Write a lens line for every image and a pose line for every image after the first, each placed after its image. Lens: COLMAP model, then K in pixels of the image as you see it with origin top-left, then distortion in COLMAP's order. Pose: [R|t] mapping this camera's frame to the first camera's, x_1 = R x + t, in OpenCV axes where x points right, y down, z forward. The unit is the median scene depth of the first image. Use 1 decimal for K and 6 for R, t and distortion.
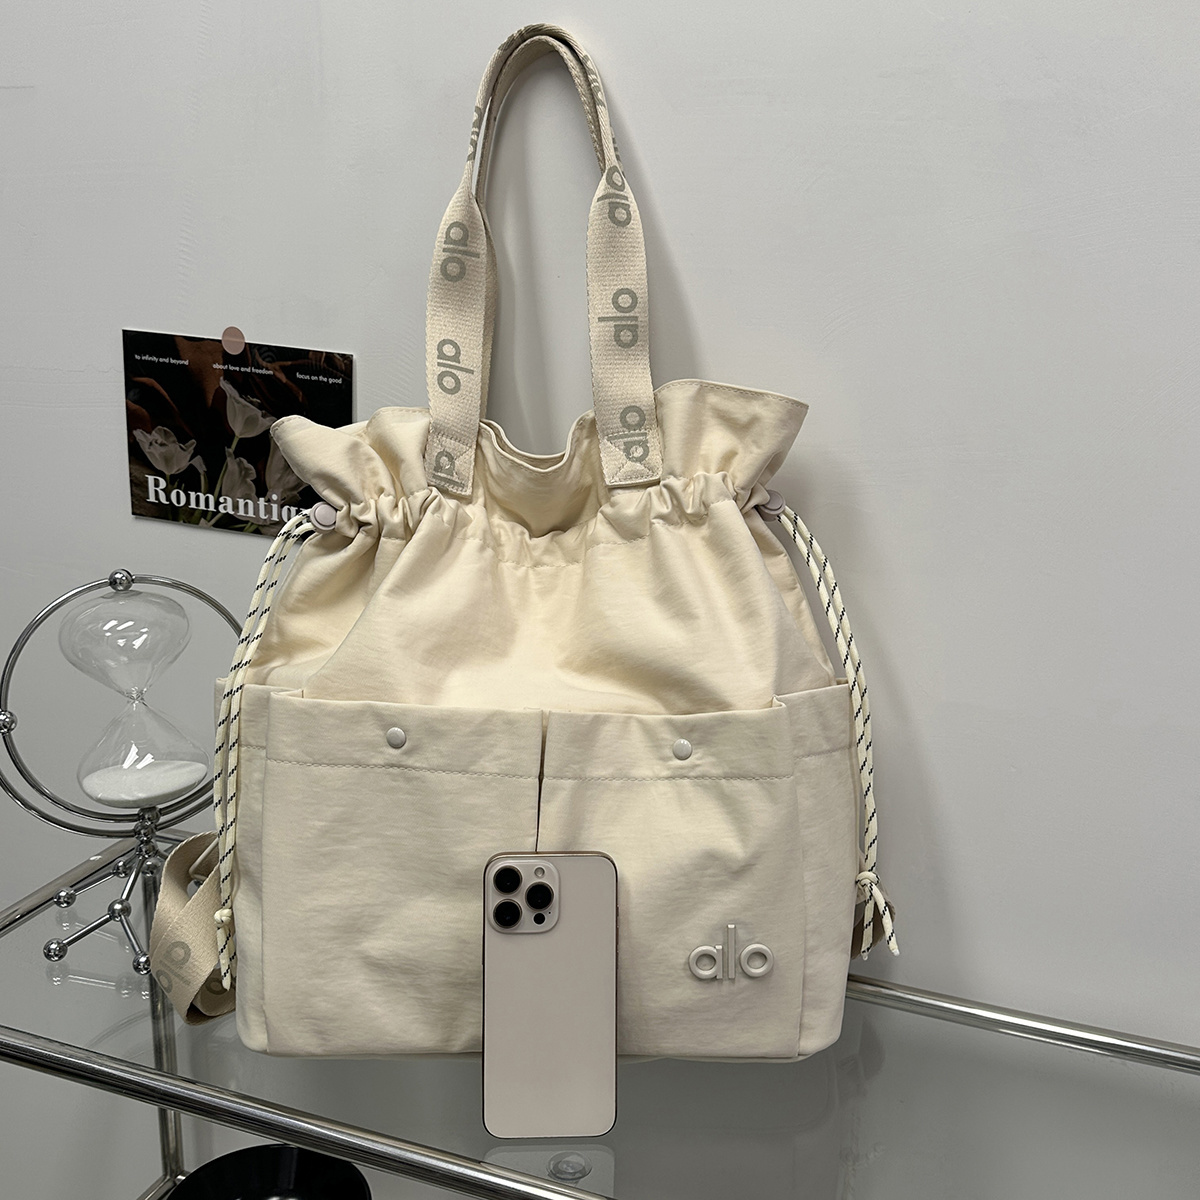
lens RADIAL K [[1436.0, 0, 609.6], [0, 1436.0, 604.3], [0, 0, 1]] dist [0.186749, -0.430488]
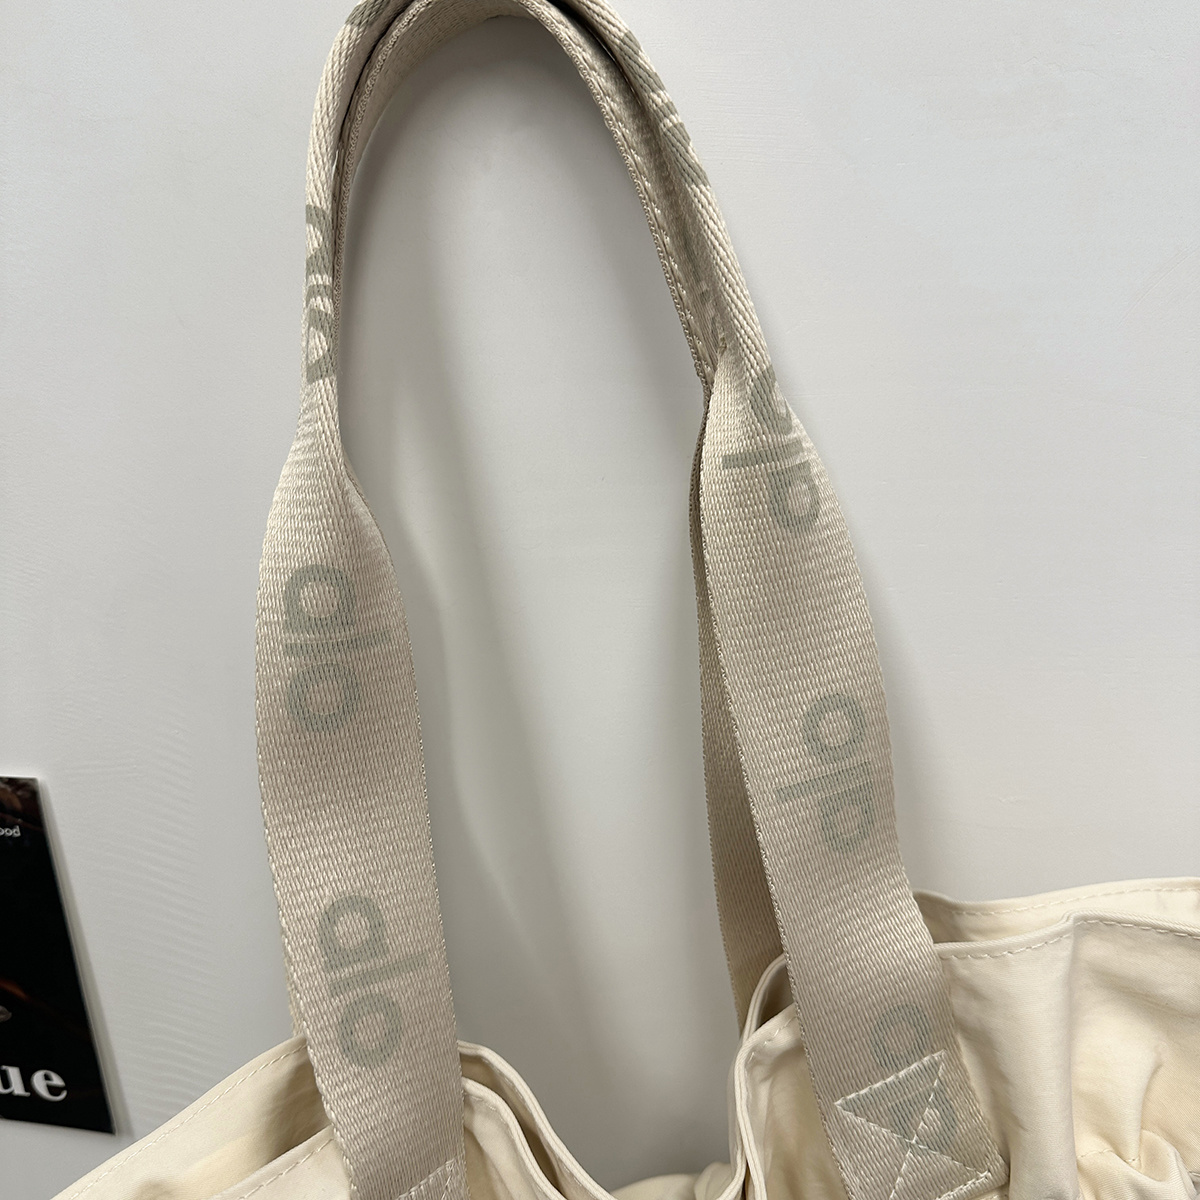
lens RADIAL K [[1115.3, 0, 599.8], [0, 1115.3, 541.7], [0, 0, 1]] dist [-0.000283, -0.004812]
pose [[0.948803, -0.176202, 0.262157, -0.091090], [0.142208, 0.979369, 0.143574, -0.253583], [-0.282046, -0.098943, 0.954285, 0.629193]]
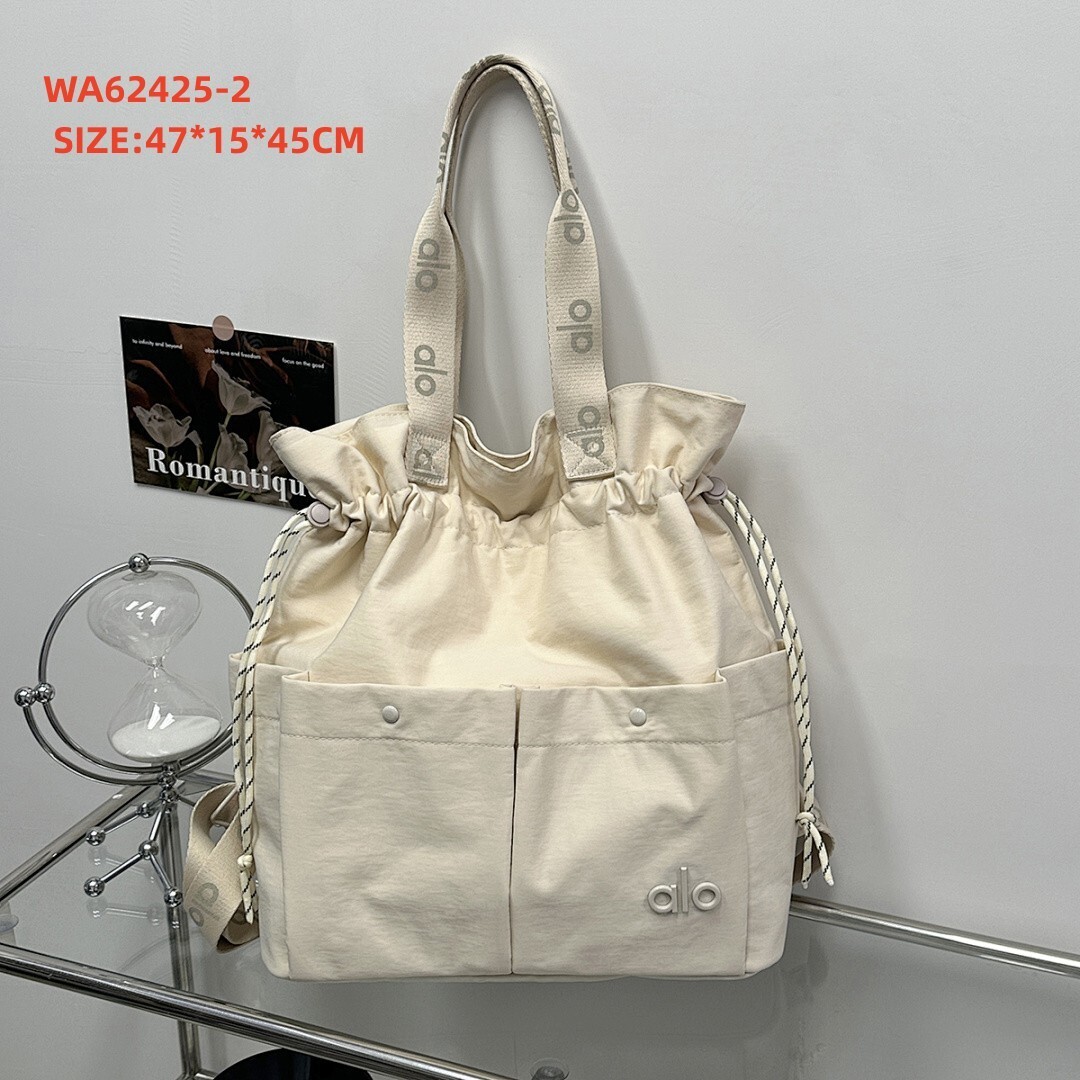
lens RADIAL K [[1596.4, 0, 537.3], [0, 1596.4, 539.5], [0, 0, 1]] dist [0.145430, -0.066464]
pose [[0.999148, -0.025089, -0.032766, 0.011985], [0.027424, 0.996965, 0.072864, -0.104568], [0.030839, -0.073701, 0.996803, -0.204062]]
